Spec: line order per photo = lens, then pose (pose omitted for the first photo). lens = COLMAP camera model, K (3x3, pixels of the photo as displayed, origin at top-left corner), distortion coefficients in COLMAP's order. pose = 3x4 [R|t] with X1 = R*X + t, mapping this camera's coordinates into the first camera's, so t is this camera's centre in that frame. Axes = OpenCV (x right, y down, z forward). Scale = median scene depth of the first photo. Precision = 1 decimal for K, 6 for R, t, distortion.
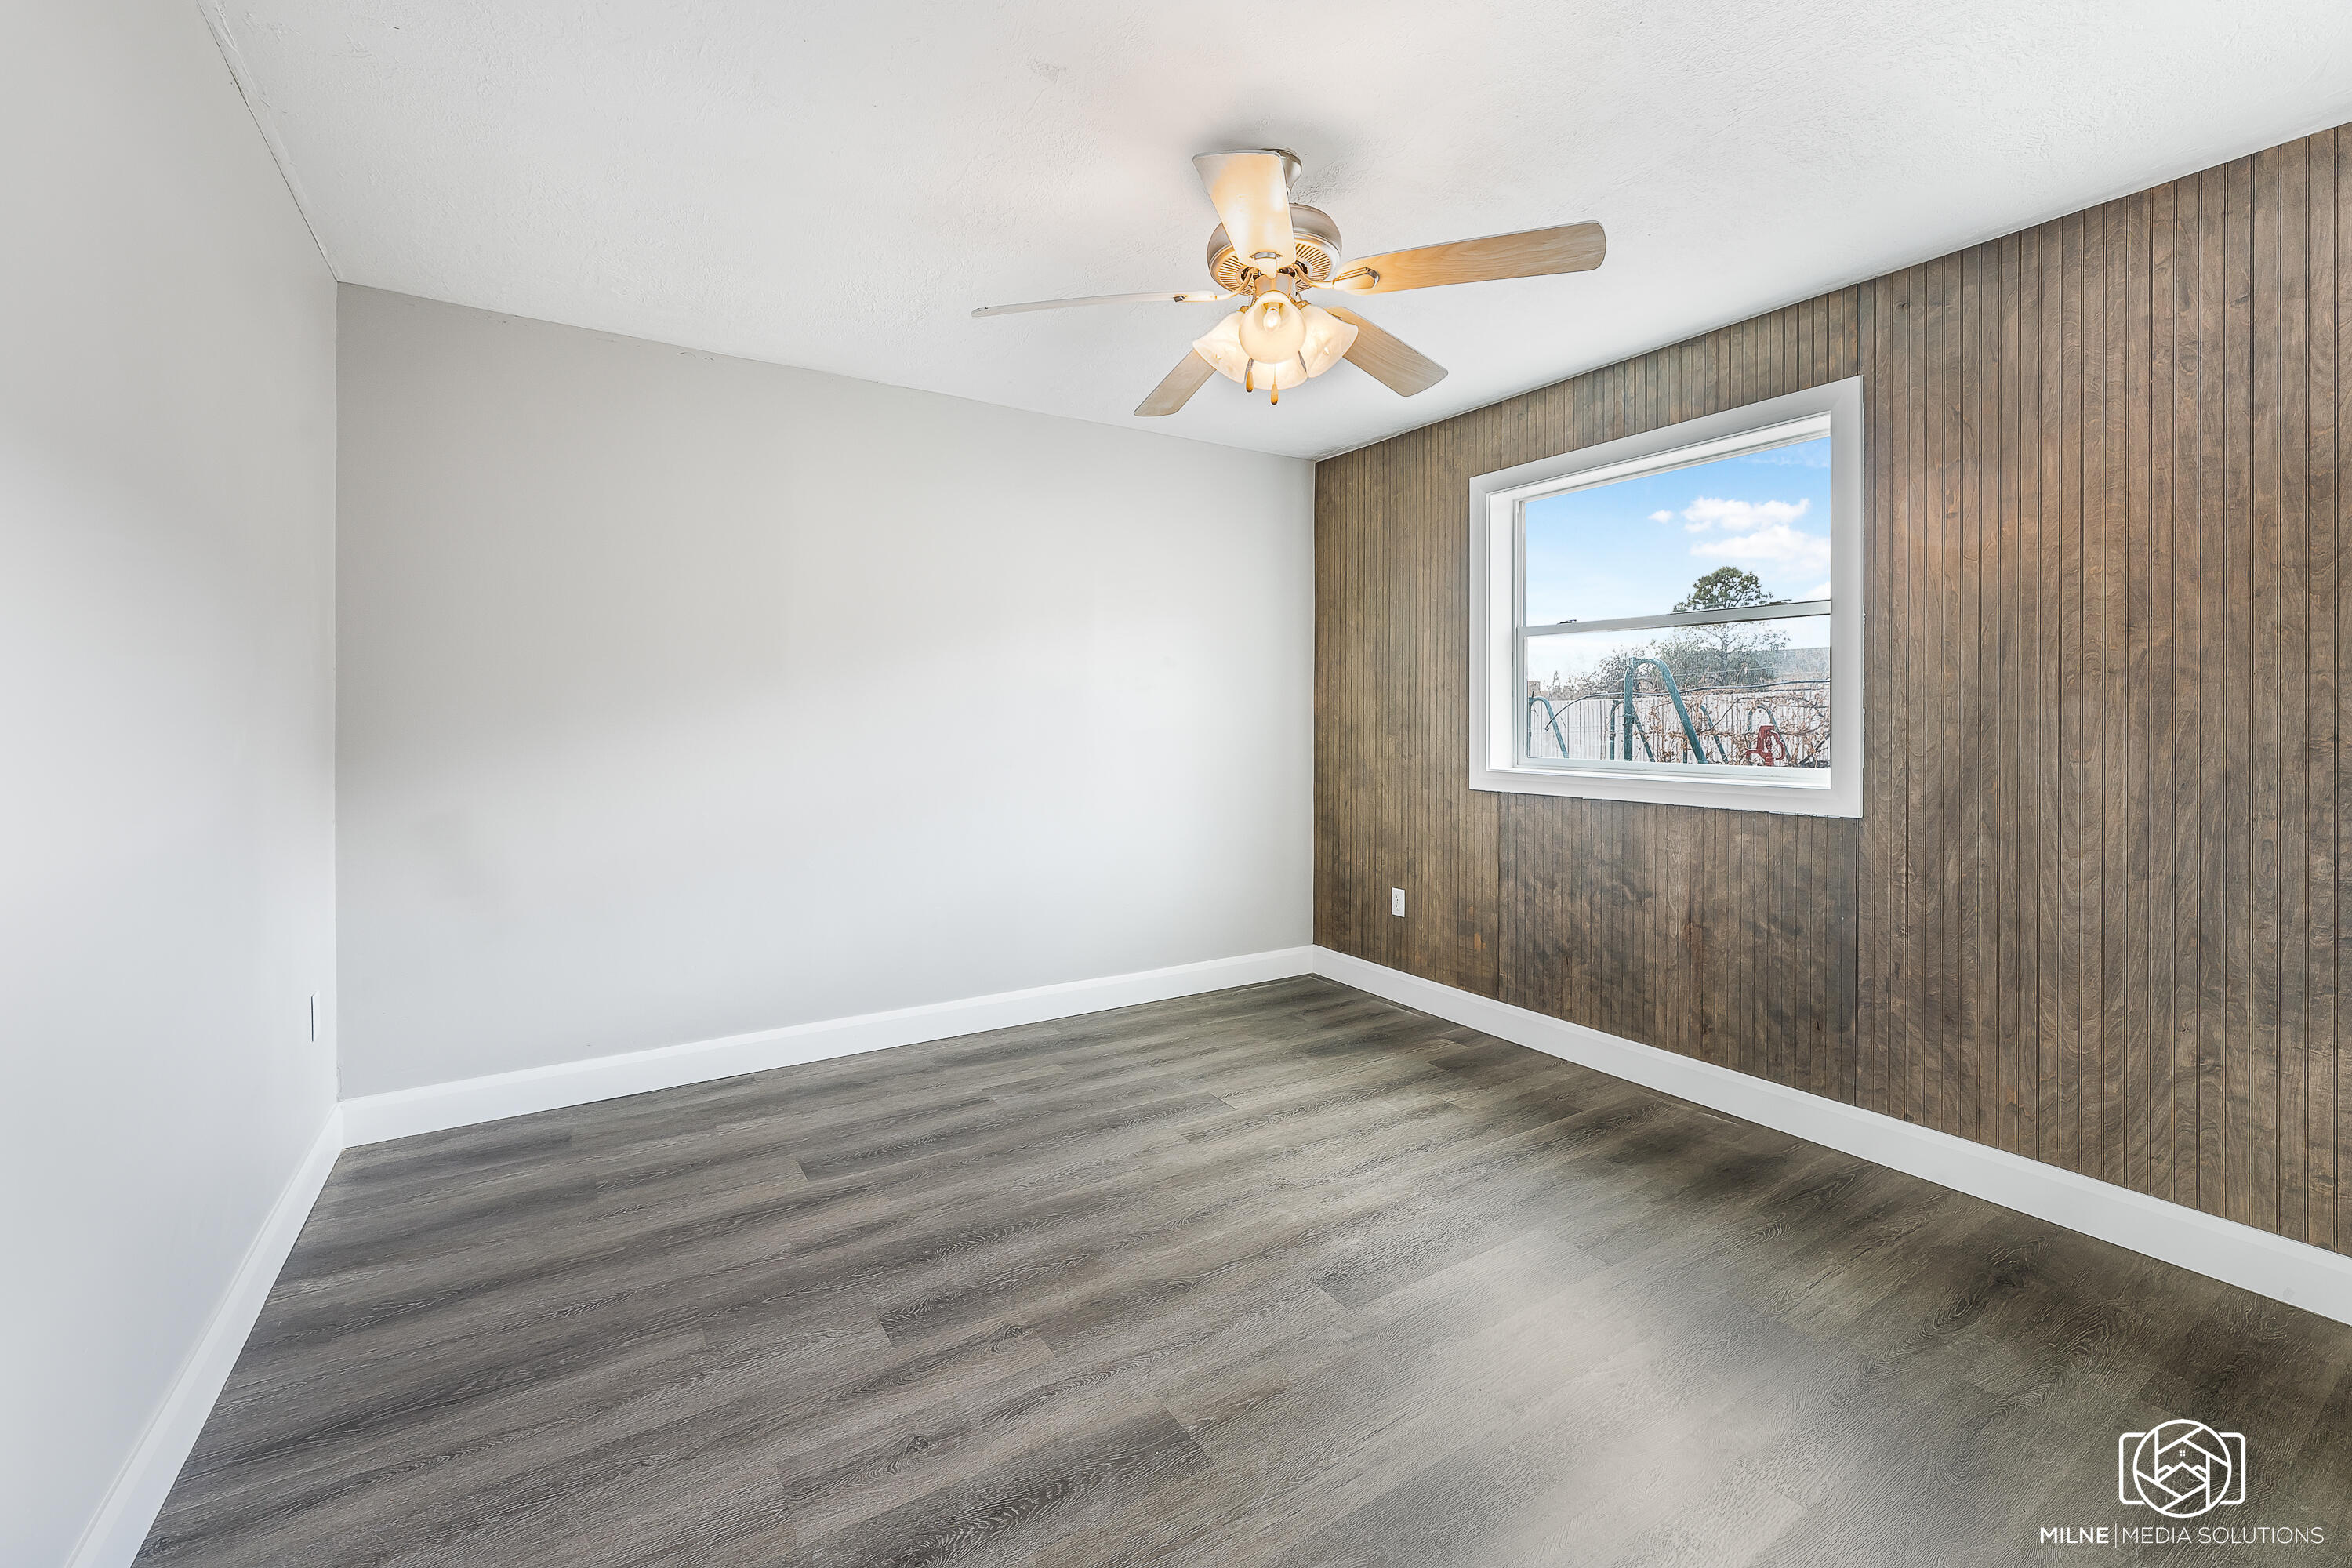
lens RADIAL K [[952.1, 0, 1147.9], [0, 952.1, 711.5], [0, 0, 1]] dist [0.000899, -0.000091]
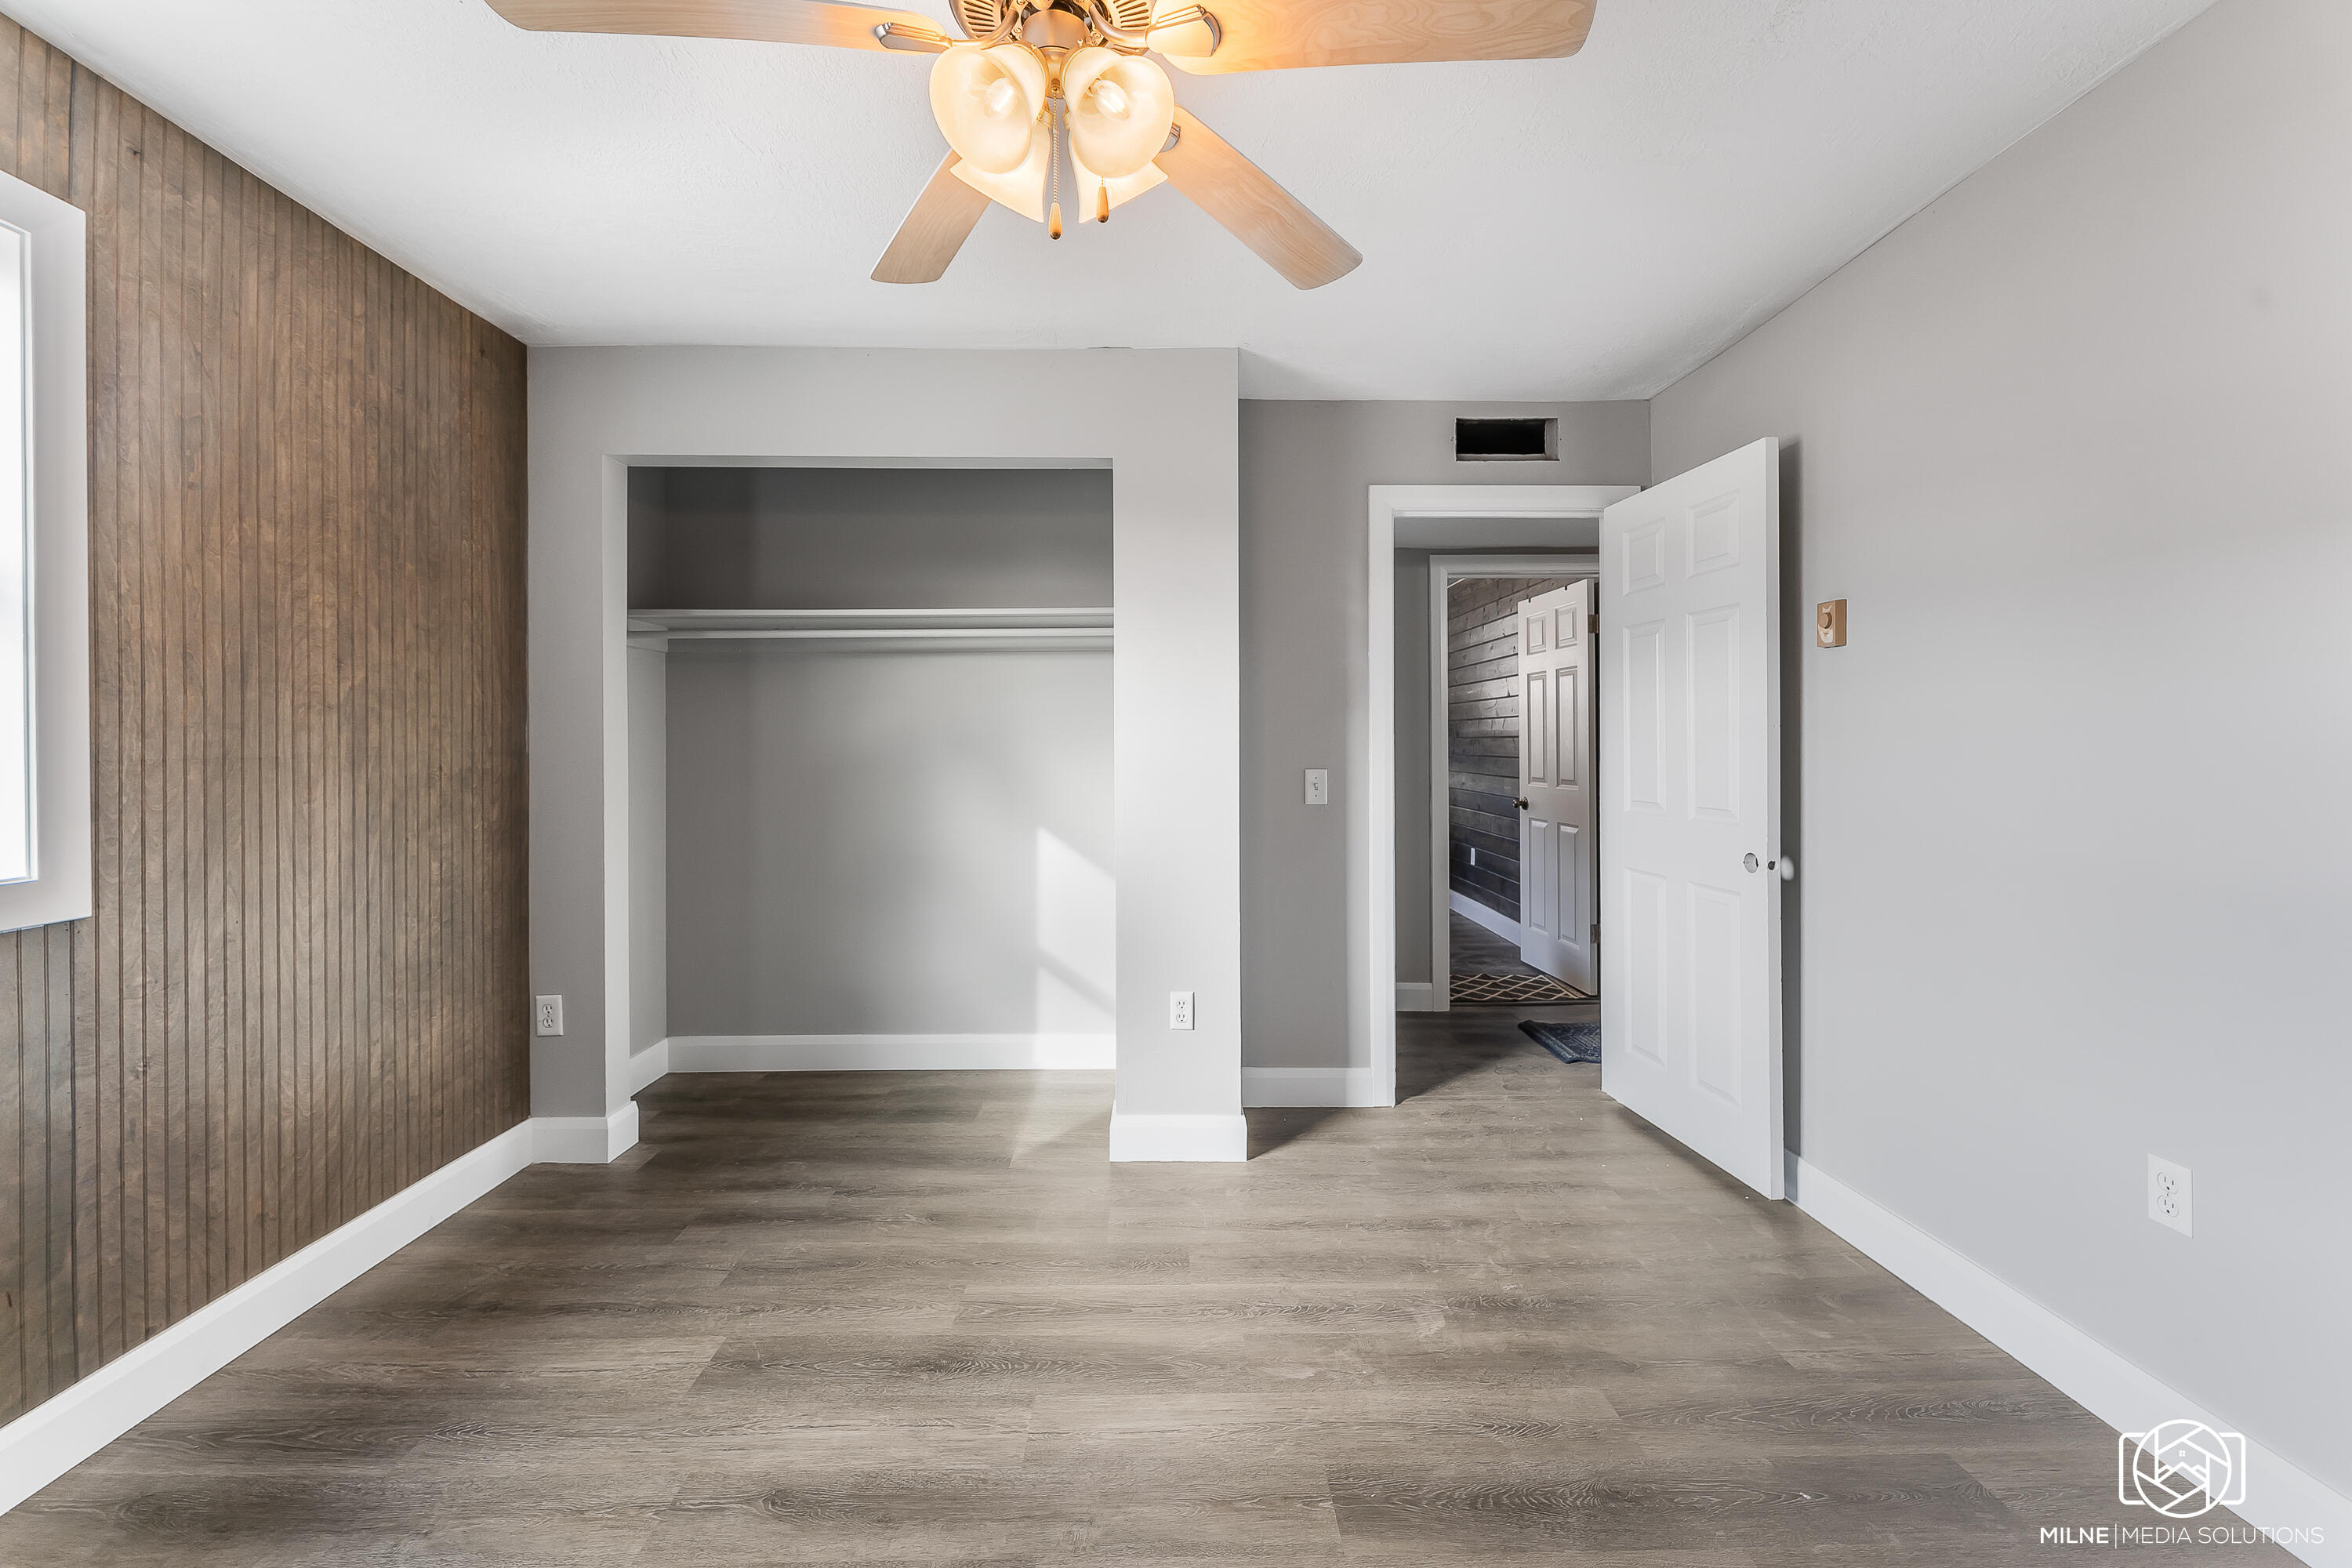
lens RADIAL K [[952.1, 0, 1166.8], [0, 952.1, 750.8], [0, 0, 1]] dist [0.000899, -0.000091]
pose [[-0.857635, -0.004054, 0.514243, -0.220767], [-0.002395, 0.999990, 0.003889, -0.002630], [-0.514253, 0.002103, -0.857636, 1.377123]]
